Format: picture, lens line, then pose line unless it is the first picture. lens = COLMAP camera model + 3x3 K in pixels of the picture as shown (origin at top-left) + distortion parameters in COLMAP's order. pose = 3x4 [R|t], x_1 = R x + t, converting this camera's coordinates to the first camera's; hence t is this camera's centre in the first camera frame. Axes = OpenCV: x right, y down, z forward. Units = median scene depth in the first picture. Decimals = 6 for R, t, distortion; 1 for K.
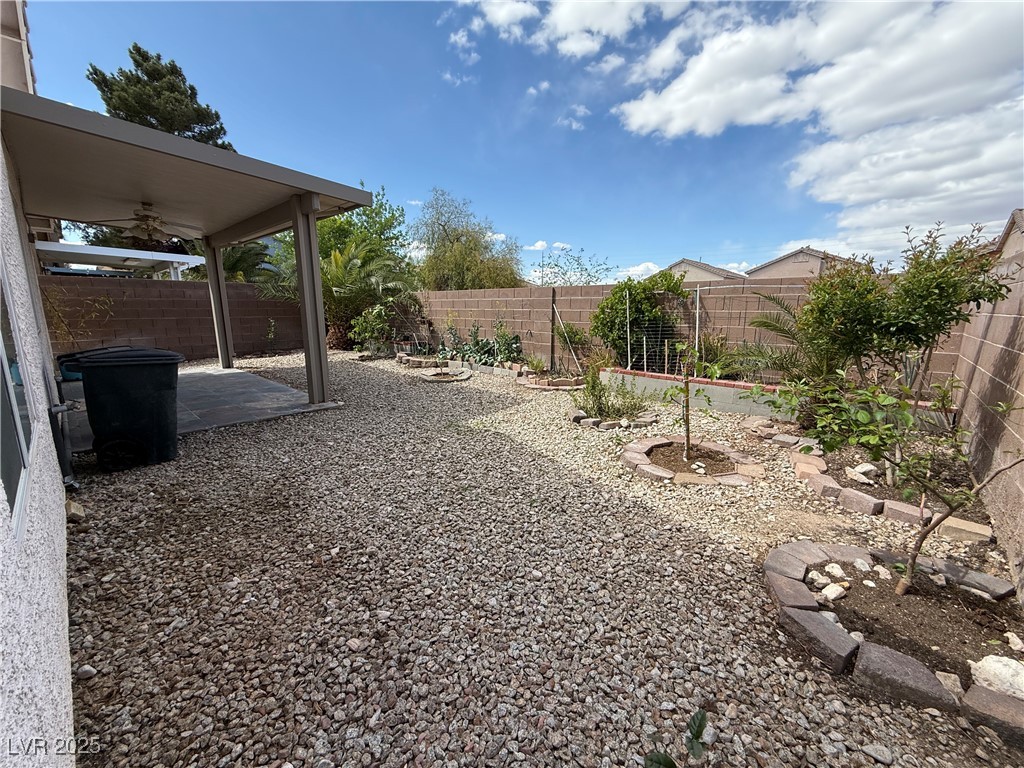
lens RADIAL K [[407.8, 0, 507.5], [0, 407.8, 384.0], [0, 0, 1]] dist [-0.000435, -0.000381]
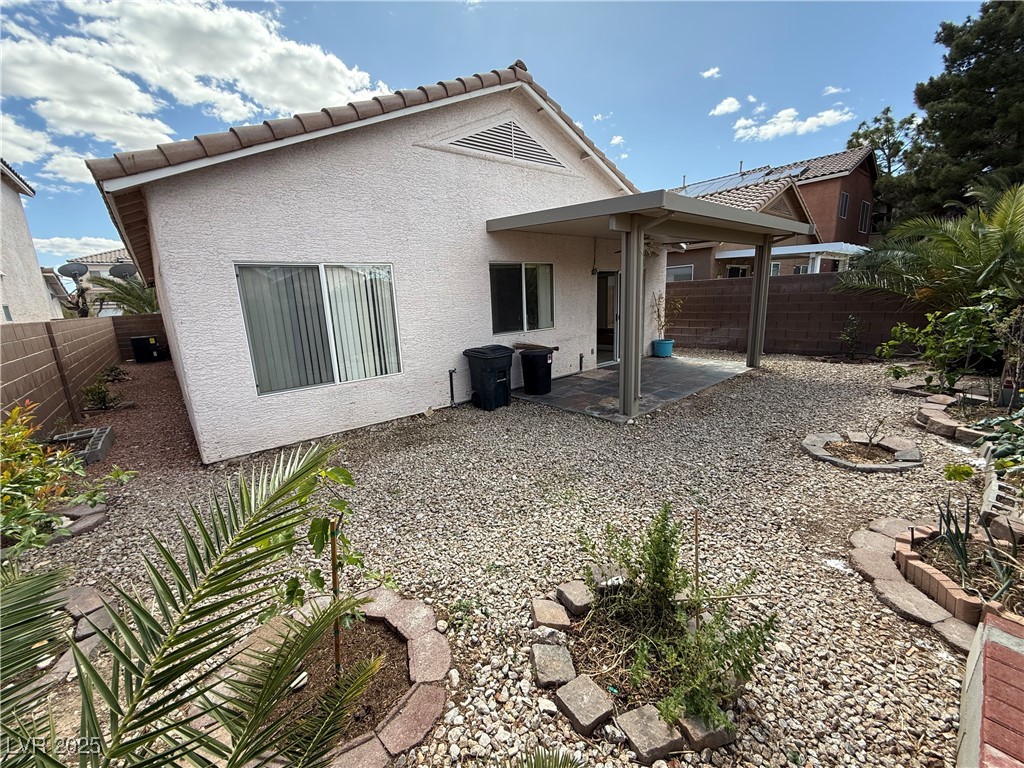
lens RADIAL K [[407.8, 0, 507.5], [0, 407.8, 384.0], [0, 0, 1]] dist [-0.000435, -0.000381]
pose [[-0.117986, 0.211192, -0.970298, 0.778912], [-0.140562, 0.963732, 0.226855, -0.307676], [0.983017, 0.163153, -0.084021, 1.110344]]
